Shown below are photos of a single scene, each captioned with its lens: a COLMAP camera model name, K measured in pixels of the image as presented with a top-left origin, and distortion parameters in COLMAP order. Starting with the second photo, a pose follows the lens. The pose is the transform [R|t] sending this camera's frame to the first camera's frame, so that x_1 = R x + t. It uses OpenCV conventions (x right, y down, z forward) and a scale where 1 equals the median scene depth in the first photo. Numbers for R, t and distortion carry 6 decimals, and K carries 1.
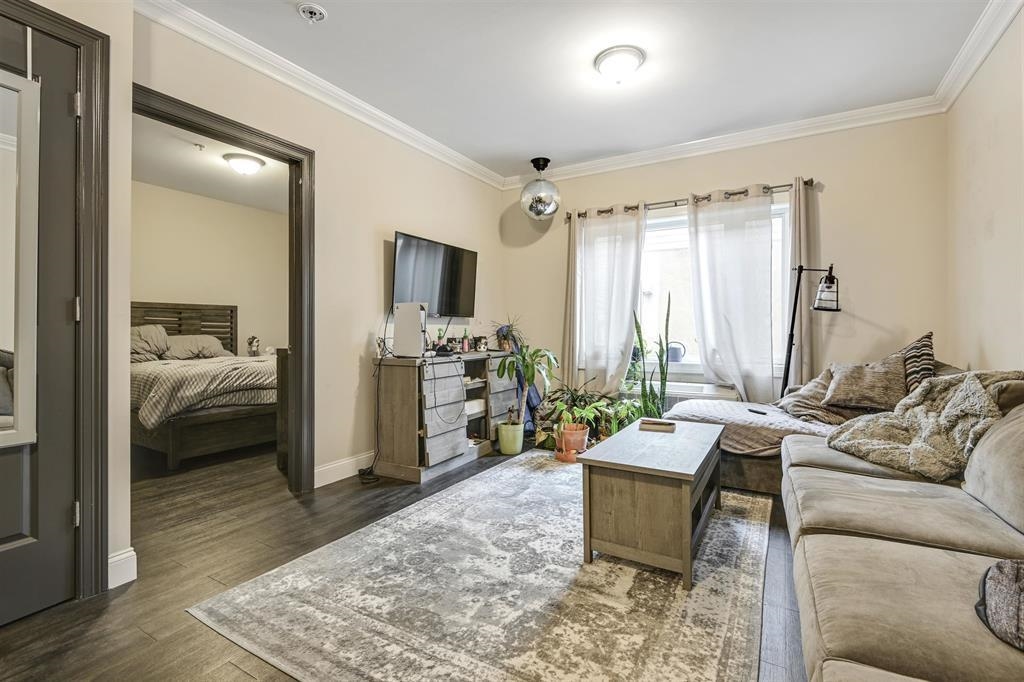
lens RADIAL K [[466.5, 0, 508.2], [0, 466.5, 326.9], [0, 0, 1]] dist [-0.000469, -0.000226]
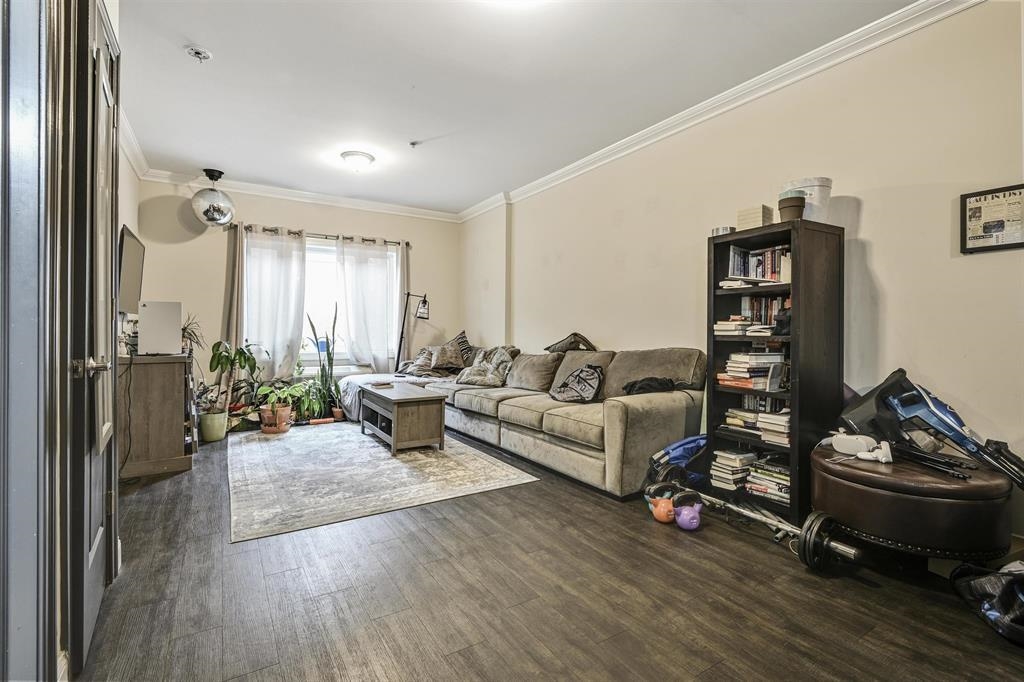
lens RADIAL K [[466.5, 0, 508.2], [0, 466.5, 326.9], [0, 0, 1]] dist [-0.000469, -0.000226]
pose [[0.466396, 0.006985, 0.884548, -0.984670], [-0.012443, 0.999922, -0.001335, -0.005773], [-0.884488, -0.010384, 0.466447, -0.194164]]
